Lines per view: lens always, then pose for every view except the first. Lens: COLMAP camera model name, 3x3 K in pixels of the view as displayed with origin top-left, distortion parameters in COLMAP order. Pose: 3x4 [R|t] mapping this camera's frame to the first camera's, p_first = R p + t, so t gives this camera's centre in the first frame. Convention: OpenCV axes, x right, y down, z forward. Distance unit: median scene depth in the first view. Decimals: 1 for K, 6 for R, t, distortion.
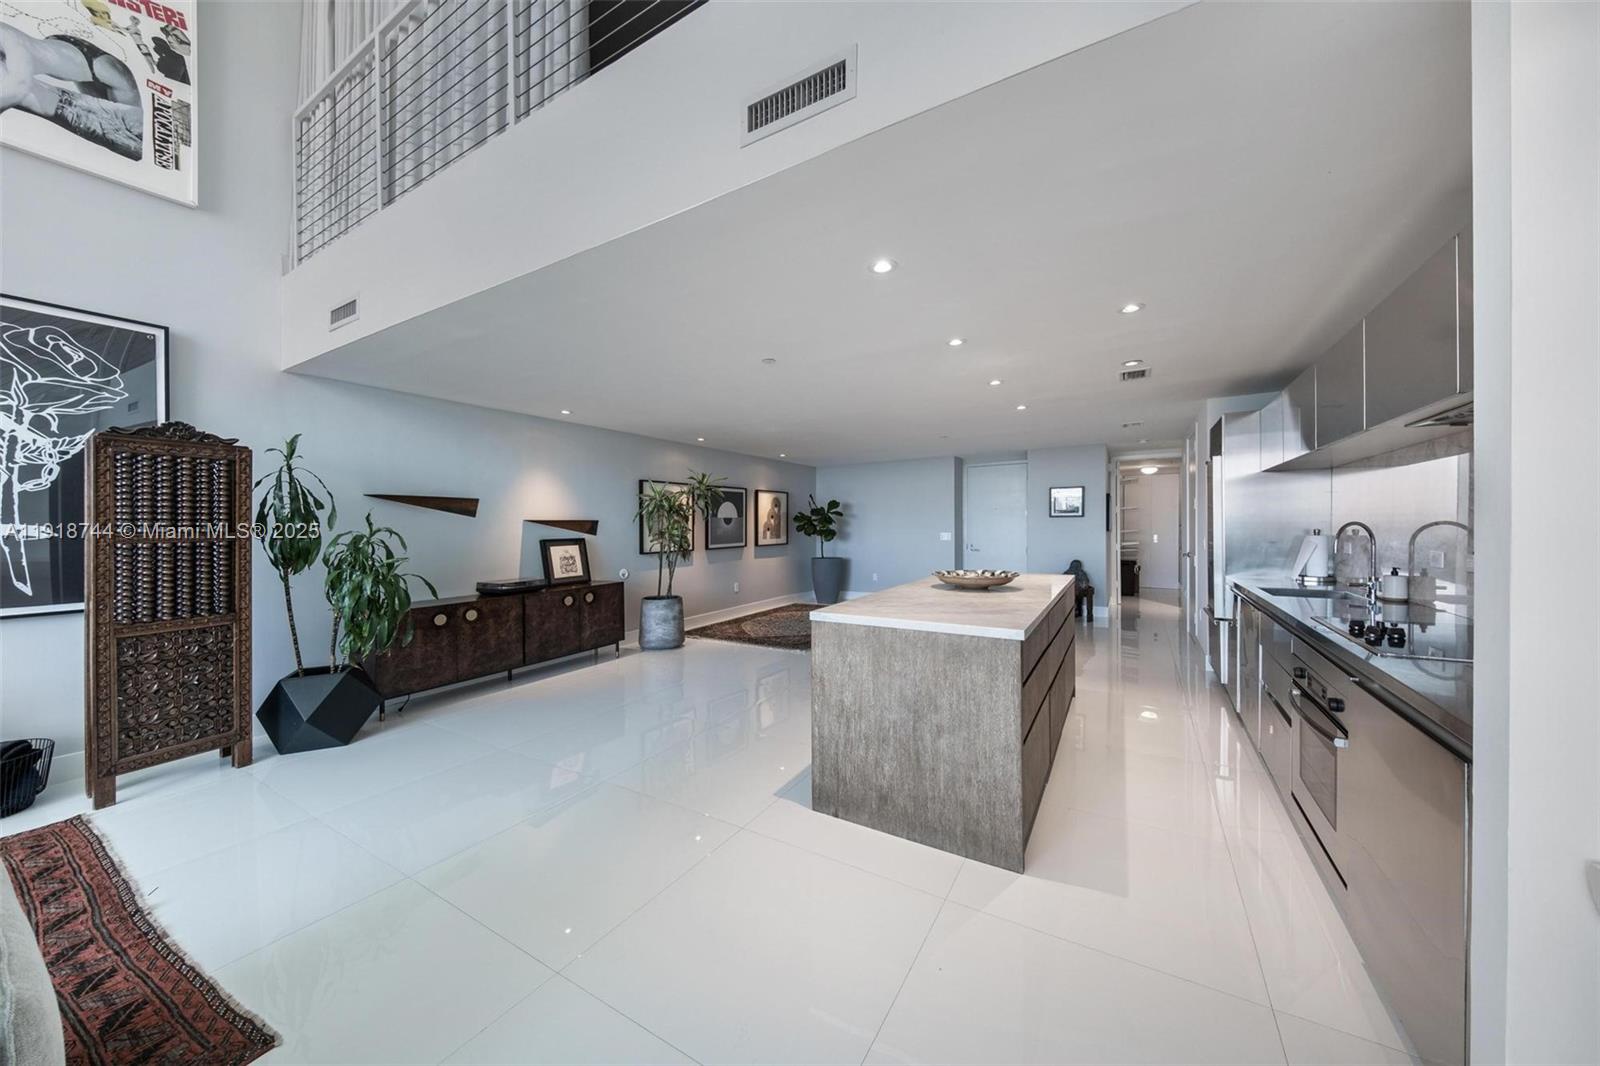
lens RADIAL K [[547.1, 0, 794.8], [0, 547.1, 529.2], [0, 0, 1]] dist [0.025750, -0.012519]
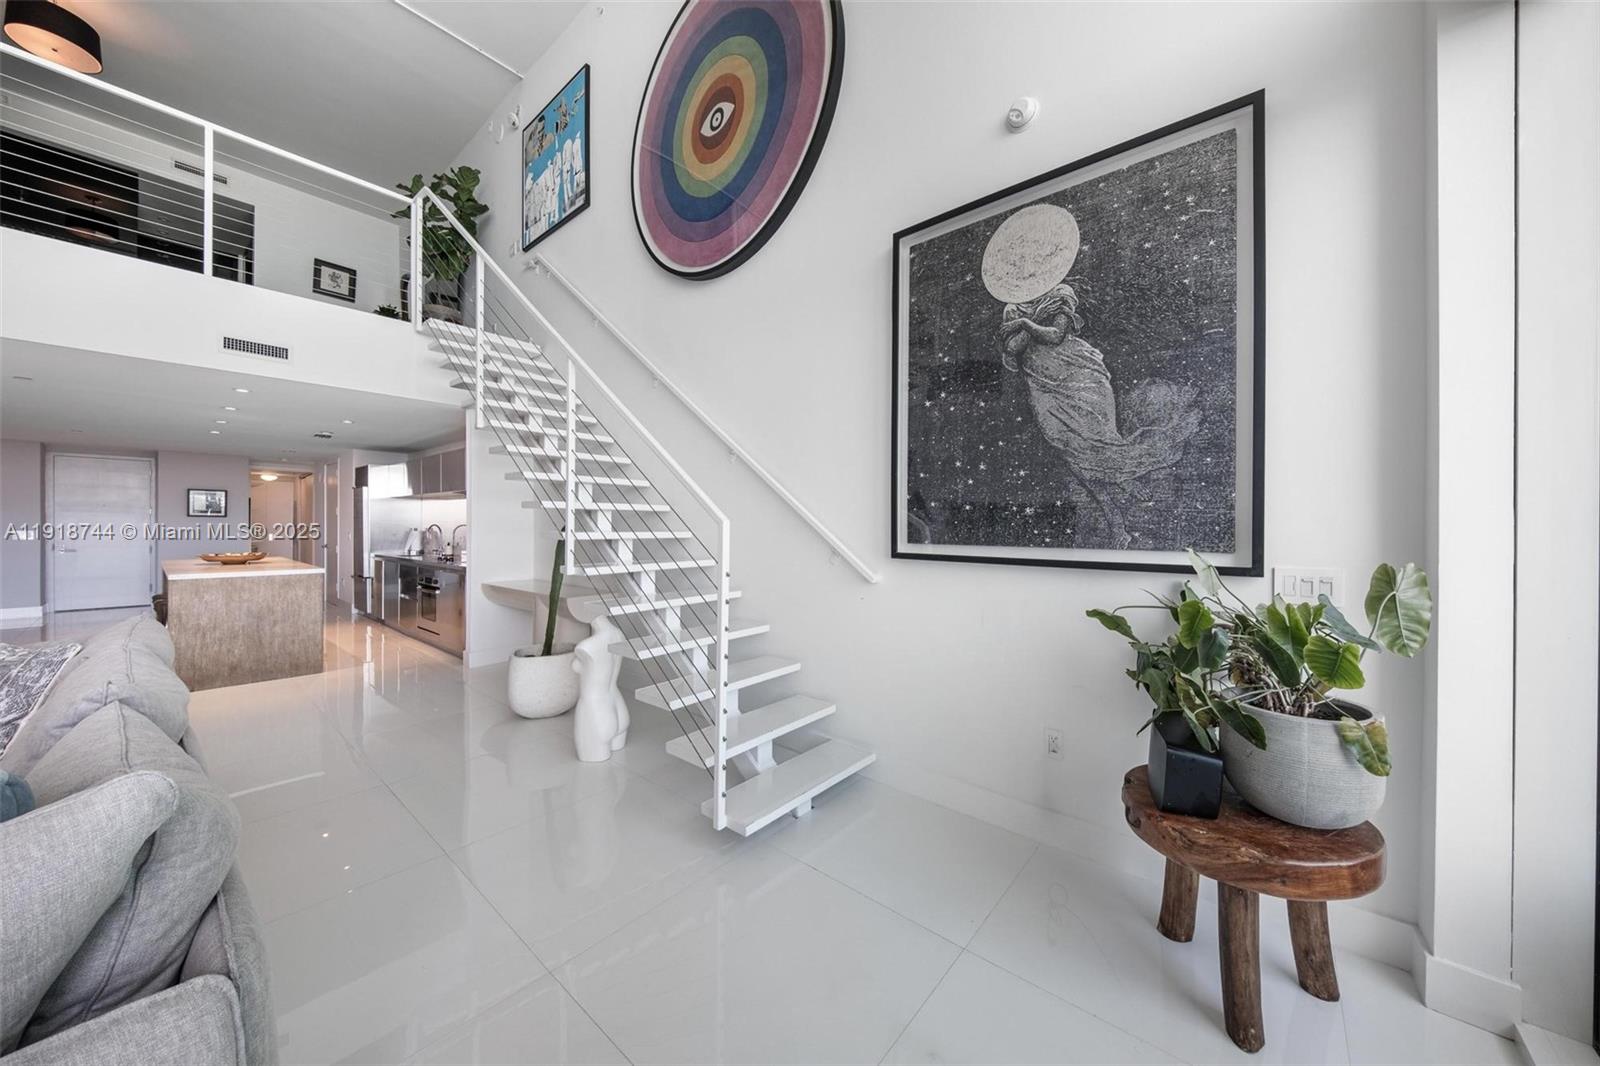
lens RADIAL K [[547.1, 0, 794.8], [0, 547.1, 529.2], [0, 0, 1]] dist [0.025750, -0.012519]
pose [[0.163373, 0.002020, 0.986562, -1.391565], [-0.000844, 0.999998, -0.001908, 0.015132], [-0.986564, -0.000521, 0.163374, -1.198766]]
